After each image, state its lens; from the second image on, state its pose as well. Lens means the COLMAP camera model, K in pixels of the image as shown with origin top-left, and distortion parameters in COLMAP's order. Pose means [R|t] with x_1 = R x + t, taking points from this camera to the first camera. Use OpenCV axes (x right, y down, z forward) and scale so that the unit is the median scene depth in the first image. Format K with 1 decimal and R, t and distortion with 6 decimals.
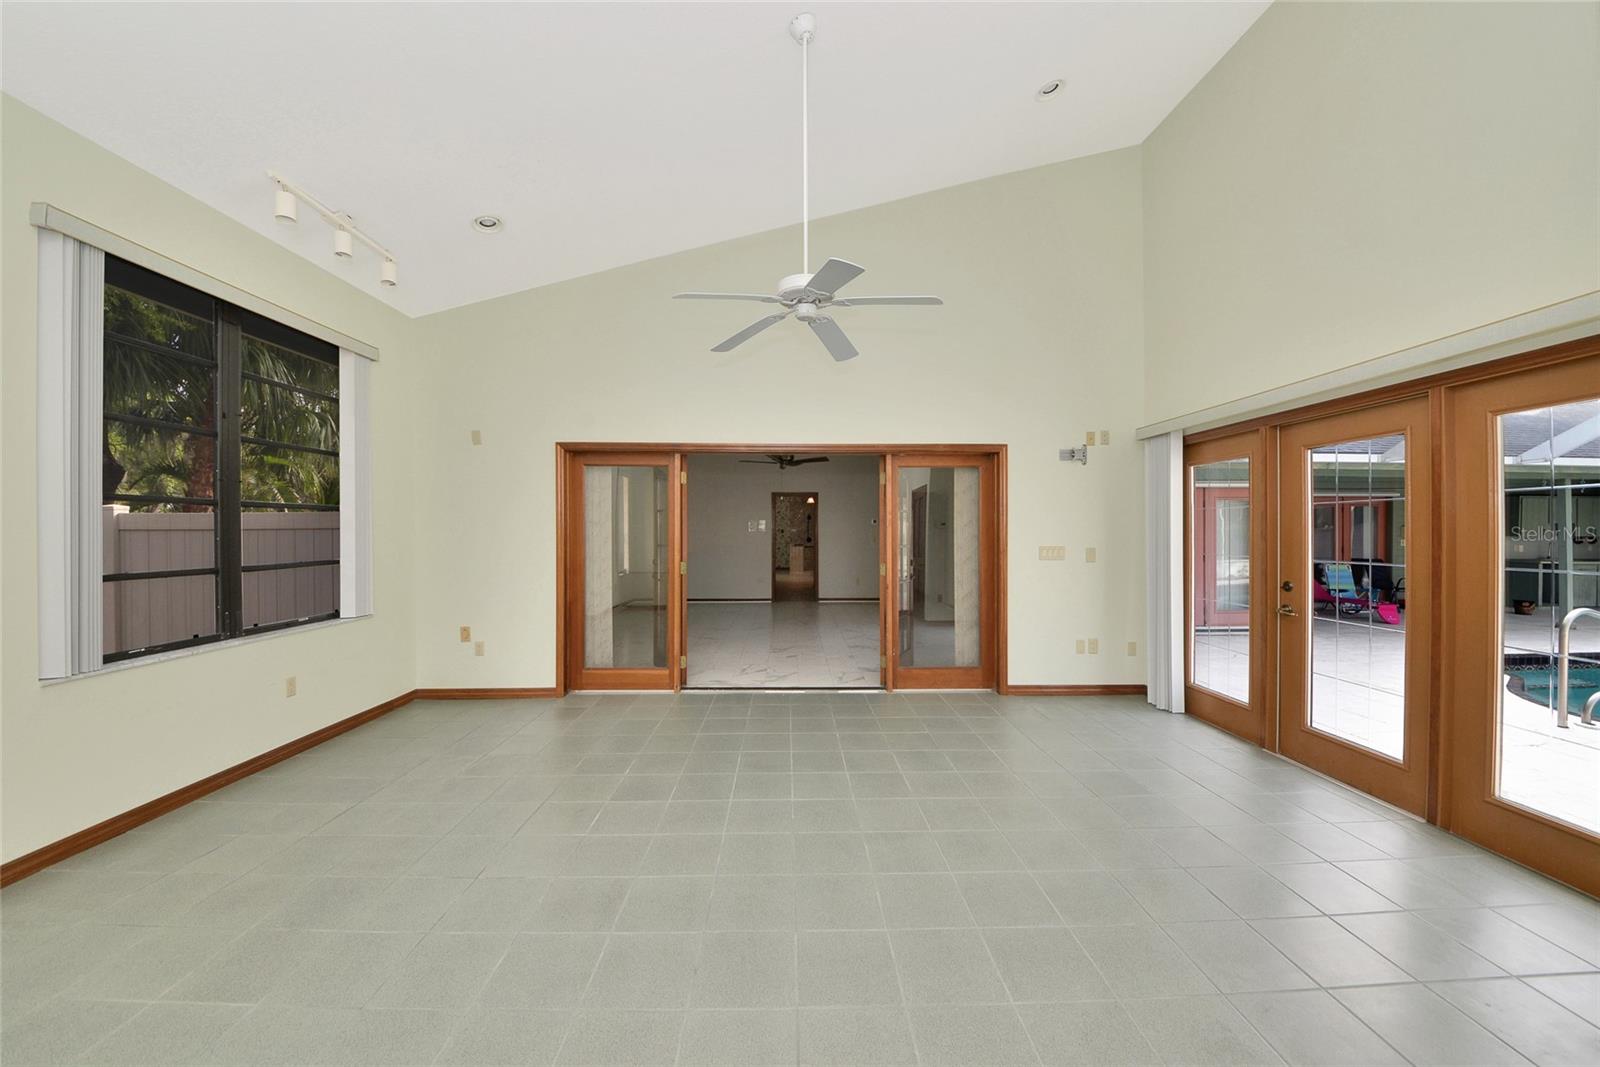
lens RADIAL K [[547.3, 0, 800.0], [0, 547.3, 533.5], [0, 0, 1]] dist [0.018073, -0.021061]
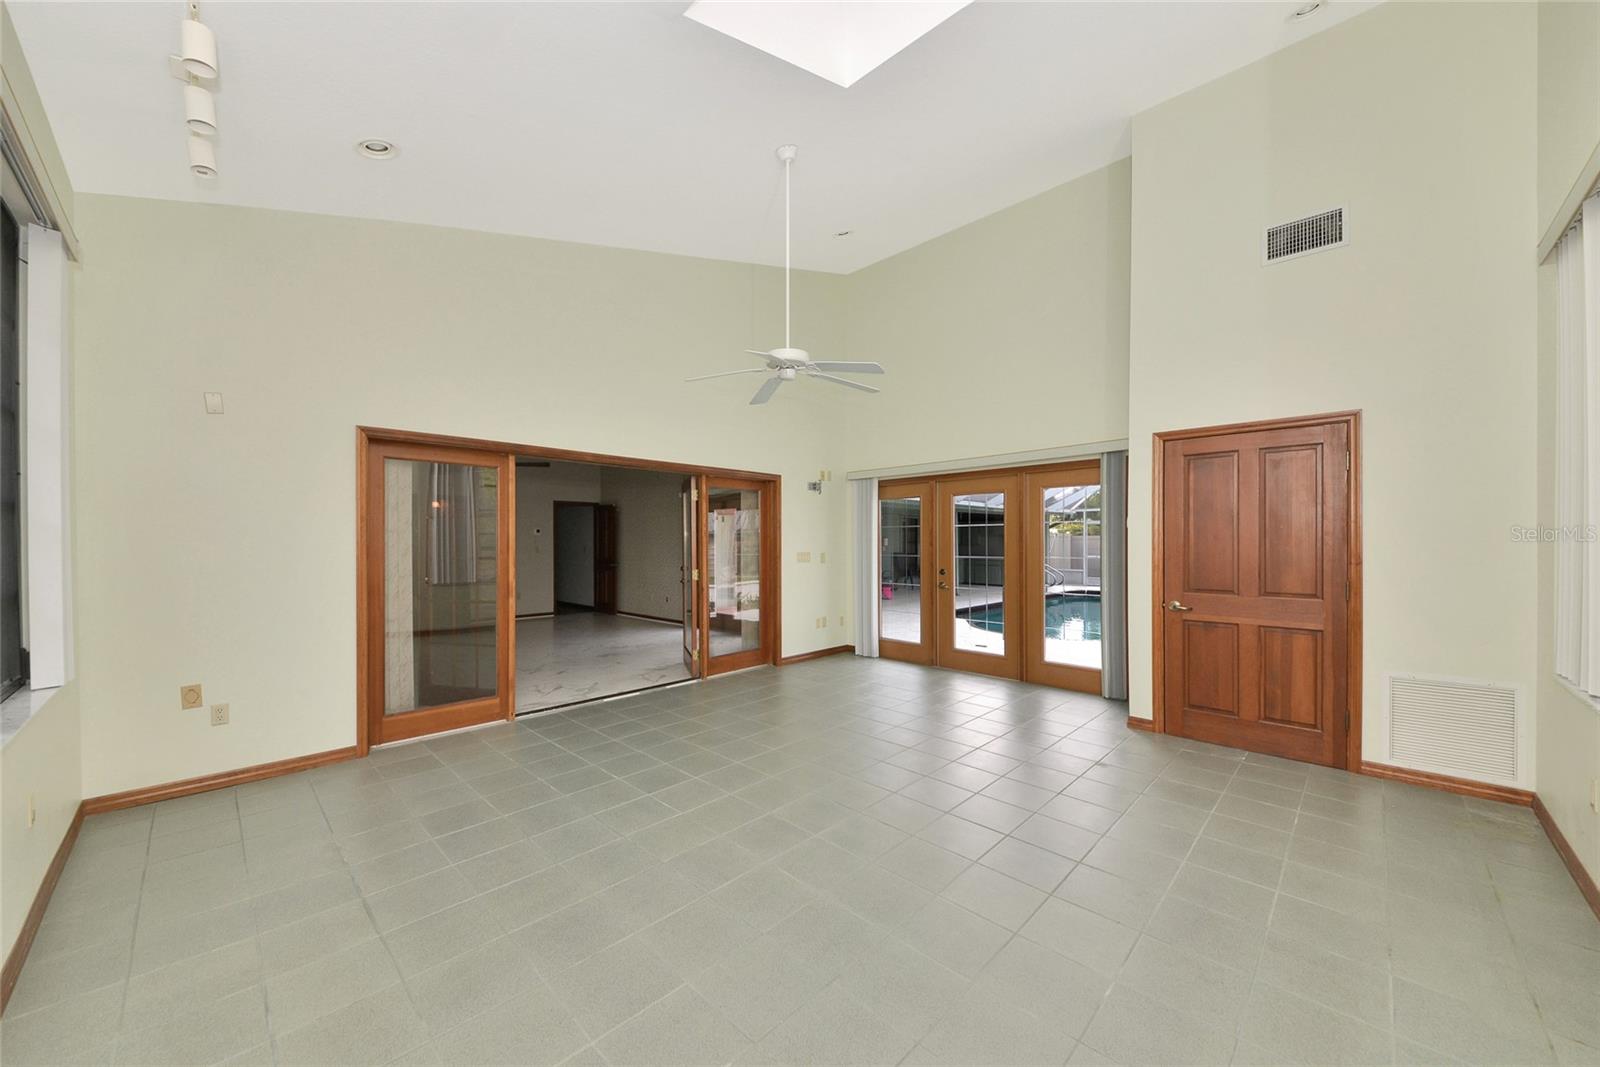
lens RADIAL K [[561.5, 0, 800.0], [0, 561.5, 533.5], [0, 0, 1]] dist [0.017482, -0.015672]
pose [[0.715461, 0.009187, 0.698593, -0.552536], [0.002421, 0.999875, -0.015629, -0.001263], [-0.698649, 0.012873, 0.715349, 0.002870]]
